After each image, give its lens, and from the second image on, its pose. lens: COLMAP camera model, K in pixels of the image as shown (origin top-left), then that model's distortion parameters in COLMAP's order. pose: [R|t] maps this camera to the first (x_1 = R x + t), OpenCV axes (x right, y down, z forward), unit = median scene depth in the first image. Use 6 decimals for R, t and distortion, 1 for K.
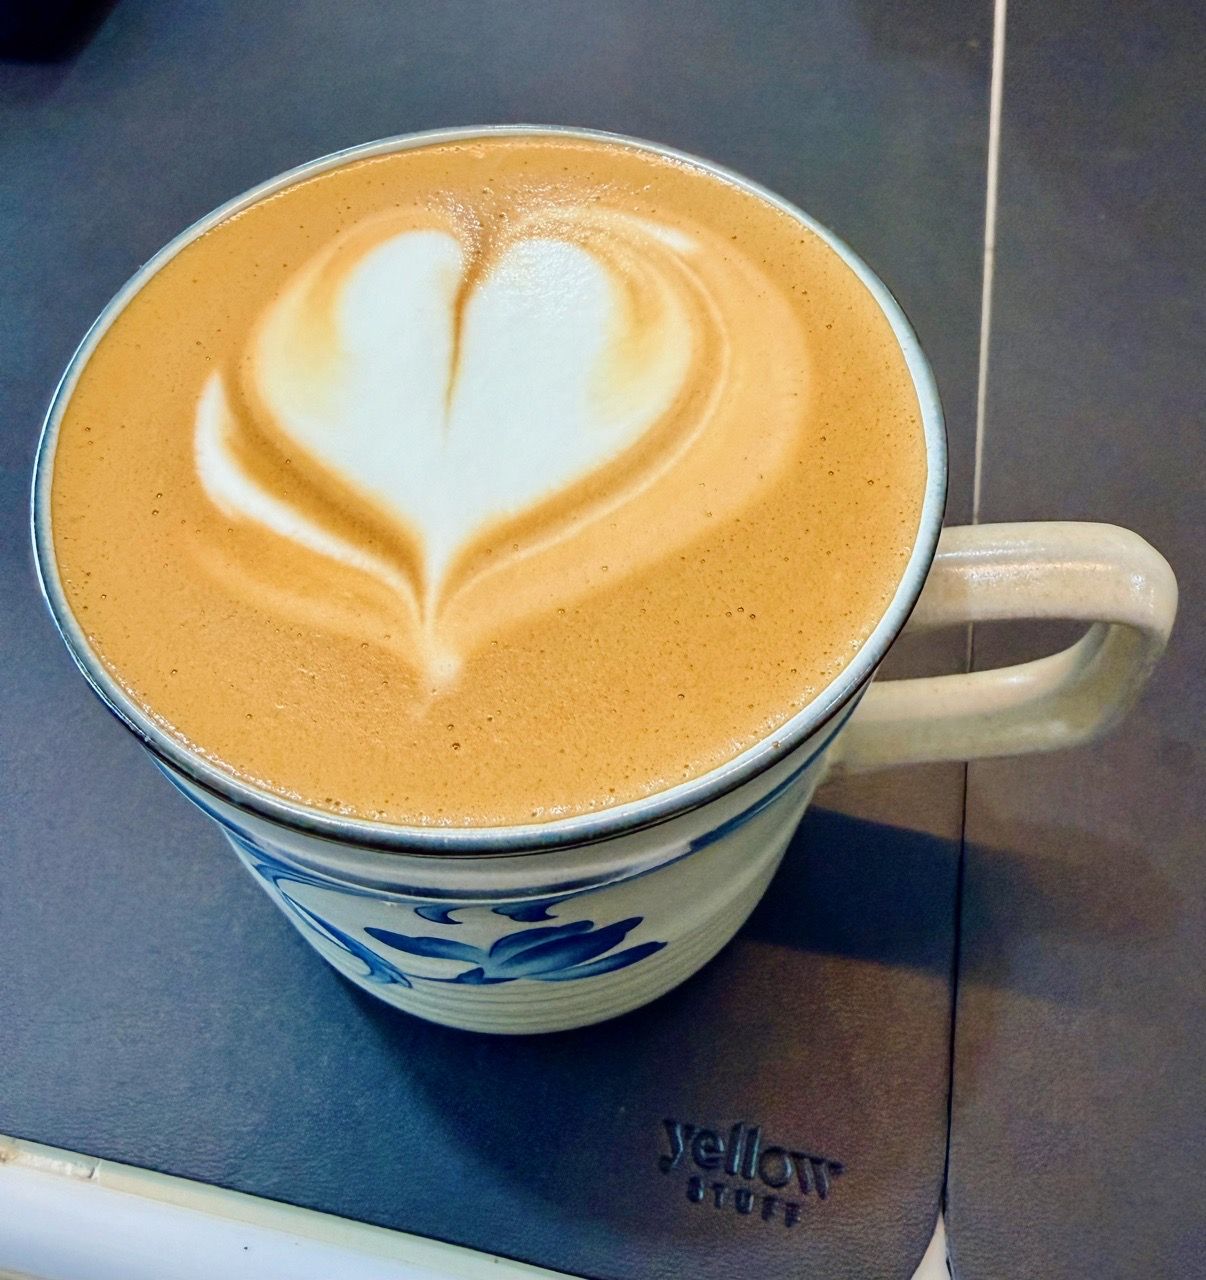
lens RADIAL K [[1298.9, 0, 600.8], [0, 1298.9, 549.8], [0, 0, 1]] dist [-0.000532, 0.000000]
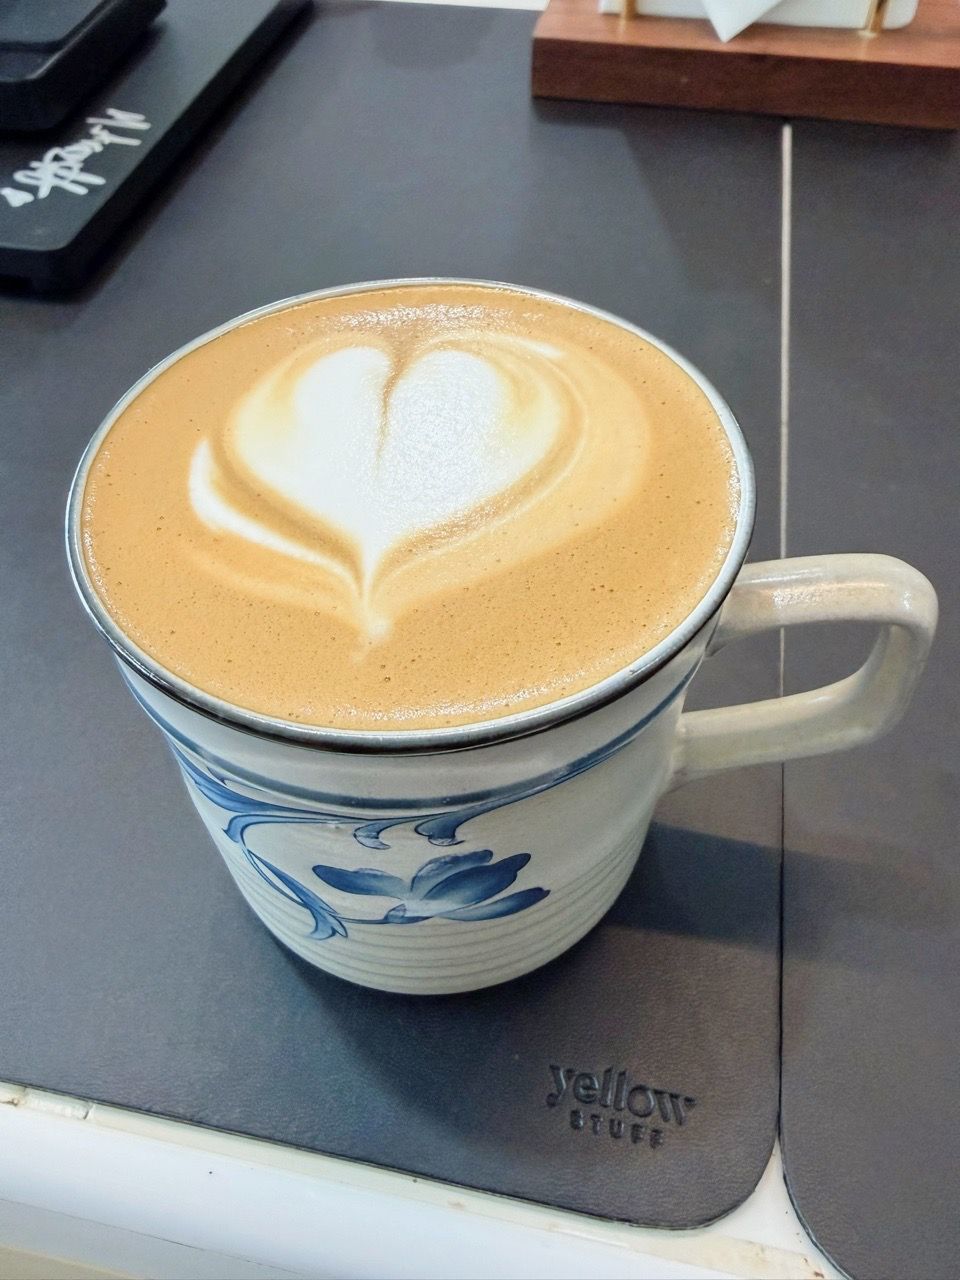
lens RADIAL K [[1033.9, 0, 480.0], [0, 1033.9, 637.3], [0, 0, 1]] dist [0.003261, -0.000306]
pose [[0.999910, -0.012054, -0.005867, -0.009277], [0.011335, 0.993854, -0.110114, 0.182642], [0.007159, 0.110037, 0.993902, -0.031718]]
